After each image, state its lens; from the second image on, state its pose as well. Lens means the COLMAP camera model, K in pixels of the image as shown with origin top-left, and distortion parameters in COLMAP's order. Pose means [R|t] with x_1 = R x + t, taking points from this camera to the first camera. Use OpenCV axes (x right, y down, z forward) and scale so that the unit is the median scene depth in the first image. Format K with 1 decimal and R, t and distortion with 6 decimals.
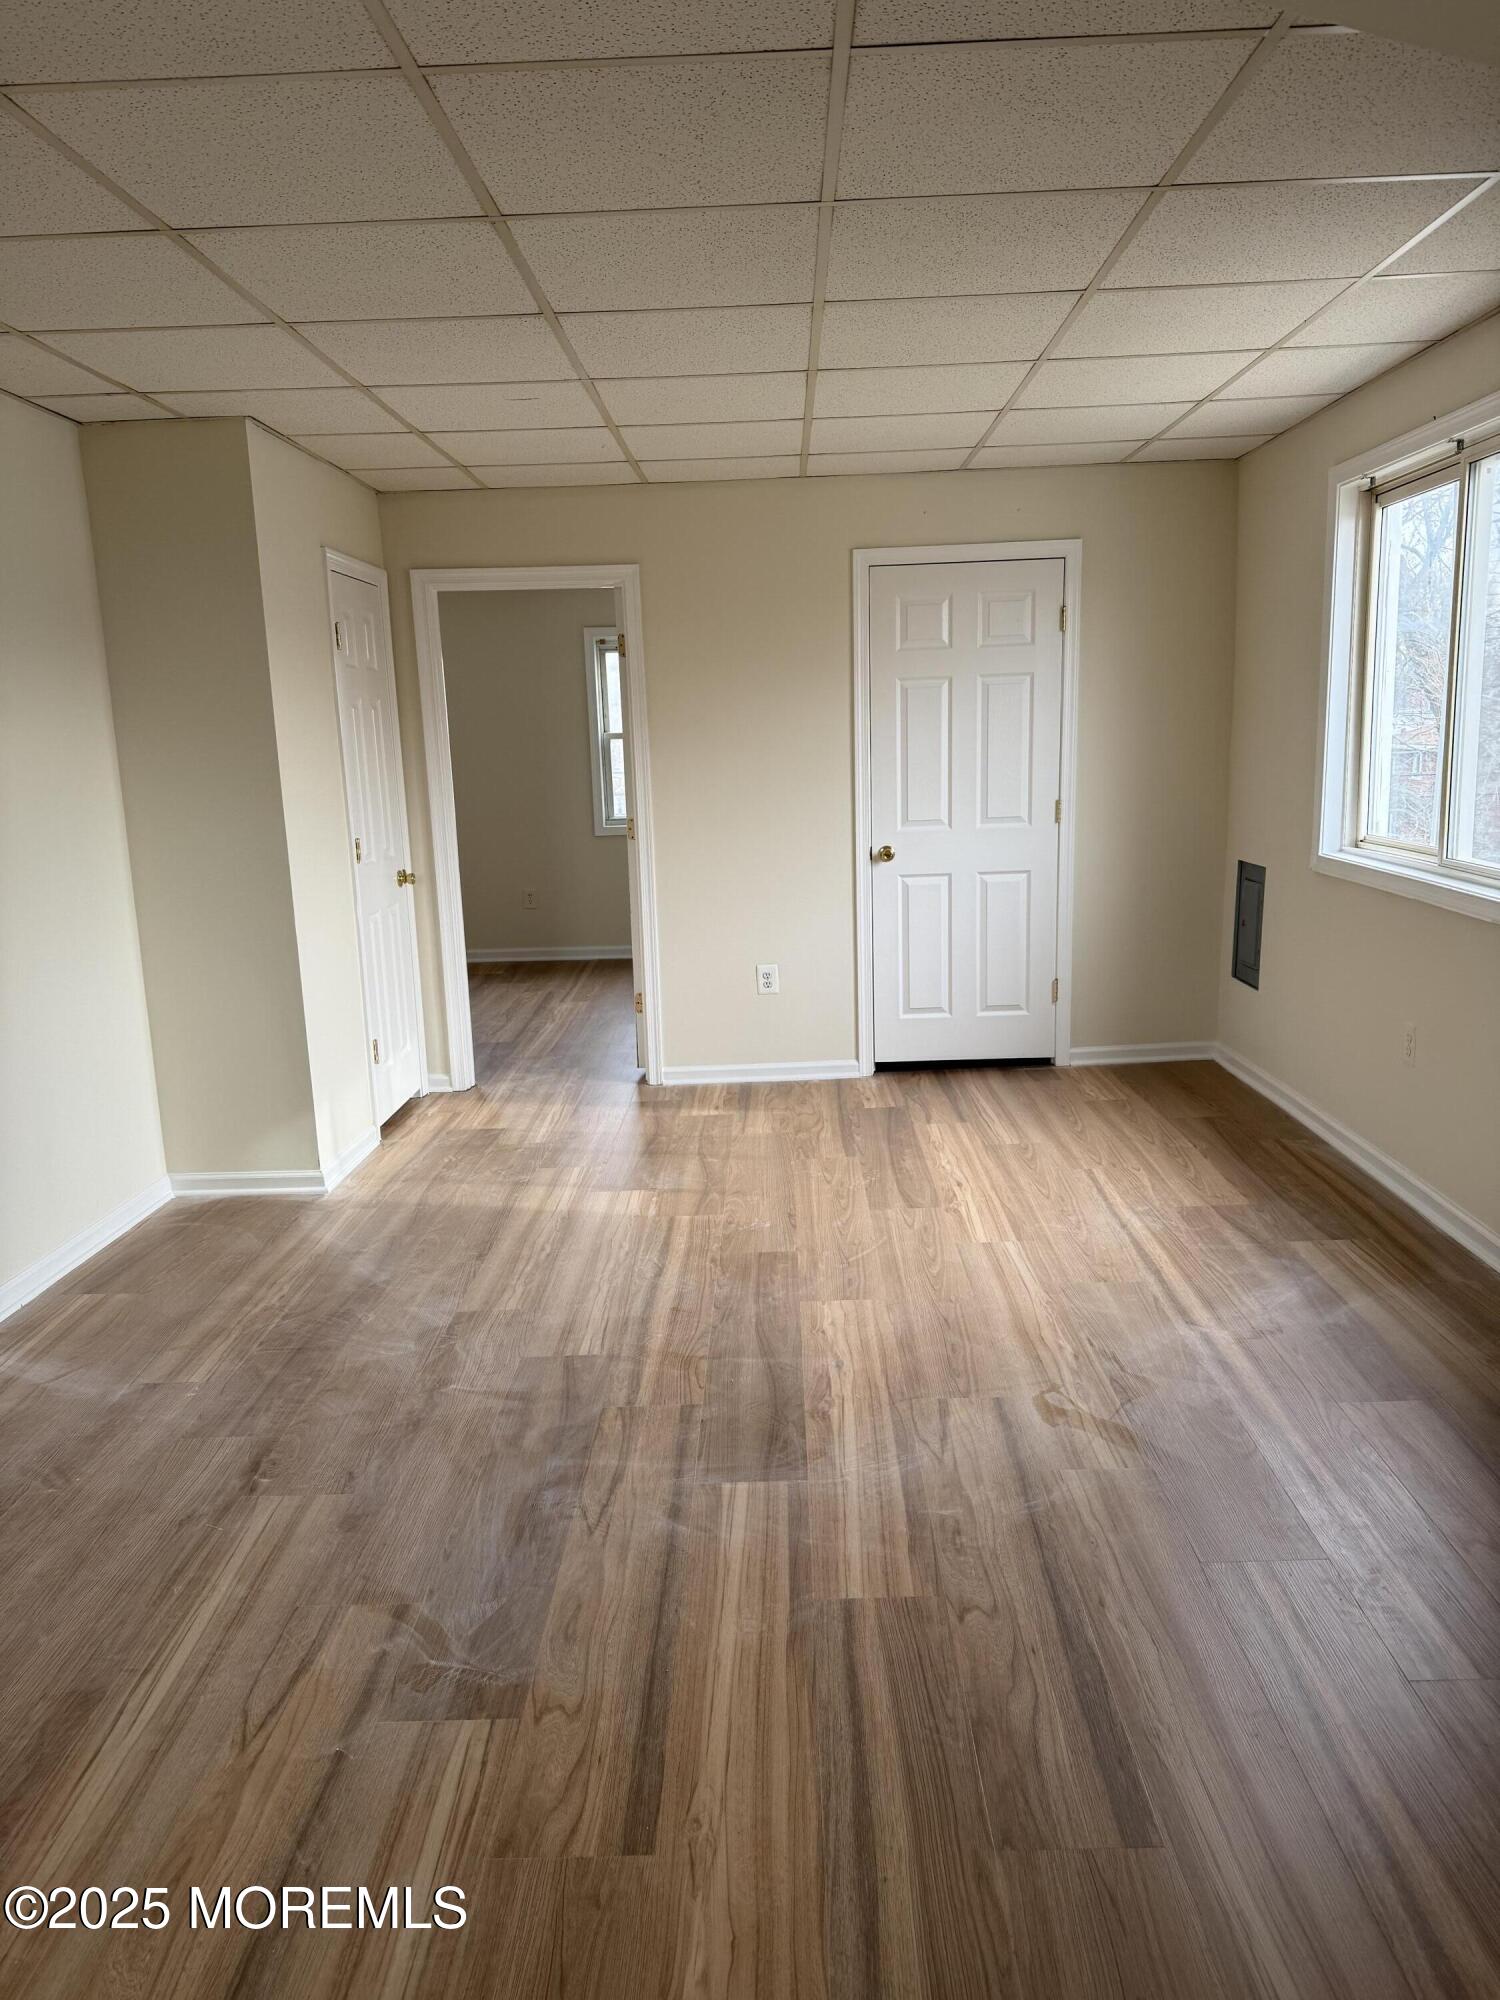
lens RADIAL K [[1397.0, 0, 756.9], [0, 1397.0, 1001.8], [0, 0, 1]] dist [0.023935, -0.040922]
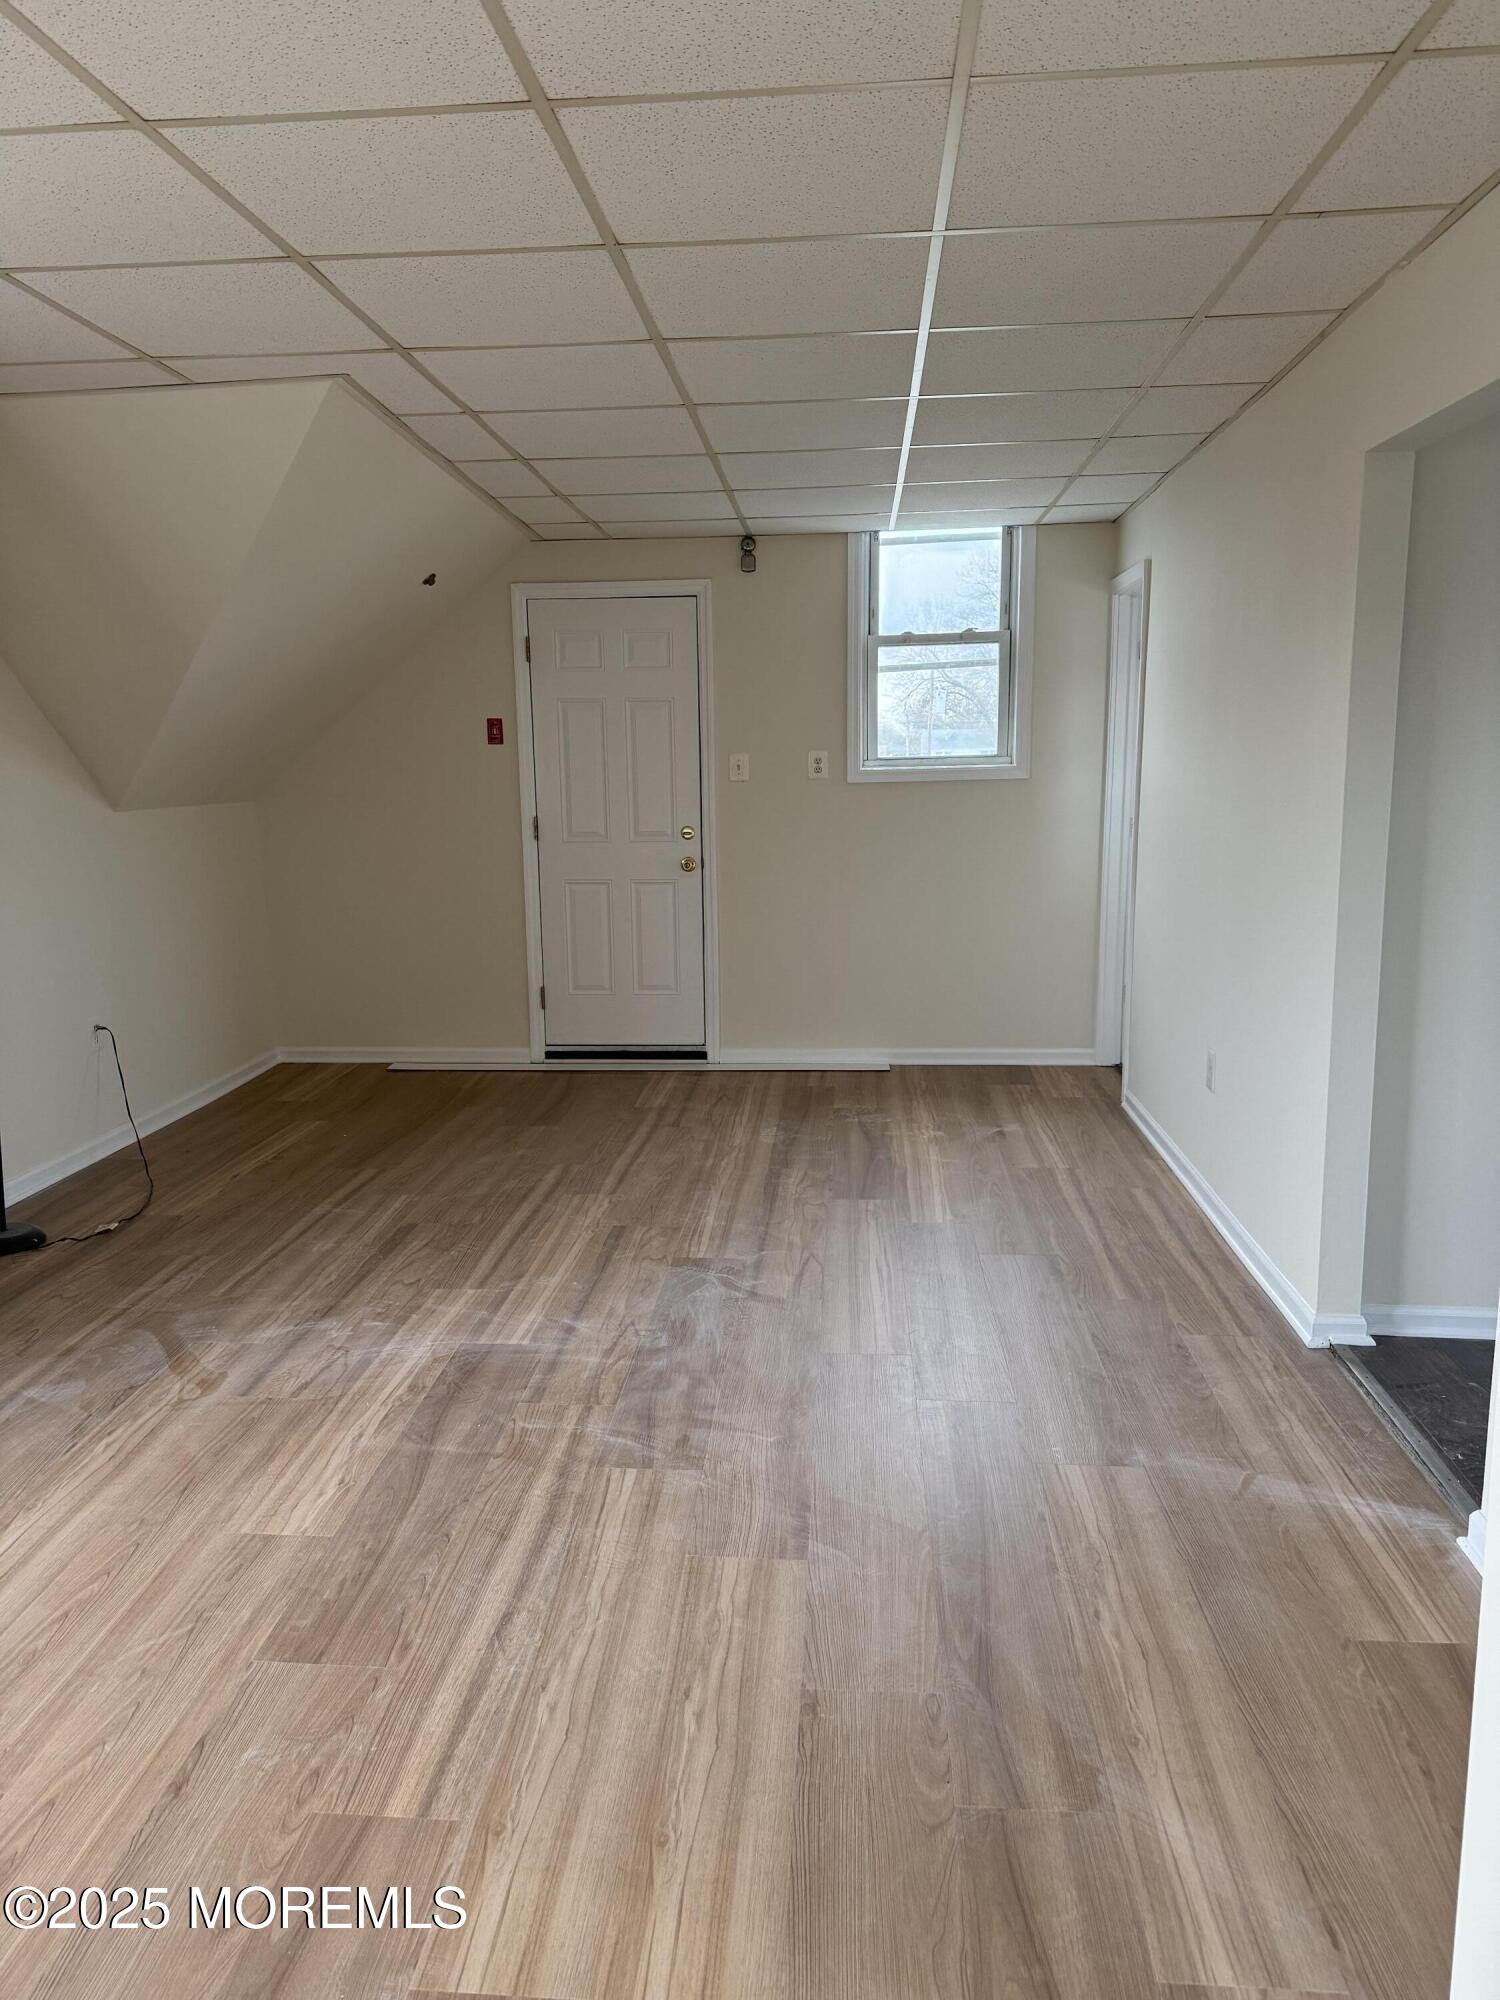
lens RADIAL K [[1397.0, 0, 762.8], [0, 1397.0, 992.8], [0, 0, 1]] dist [0.023935, -0.040922]
pose [[-0.997851, 0.031874, 0.057247, -0.287212], [0.050067, 0.934514, 0.352386, -0.350275], [-0.042266, 0.354495, -0.934102, 1.850783]]
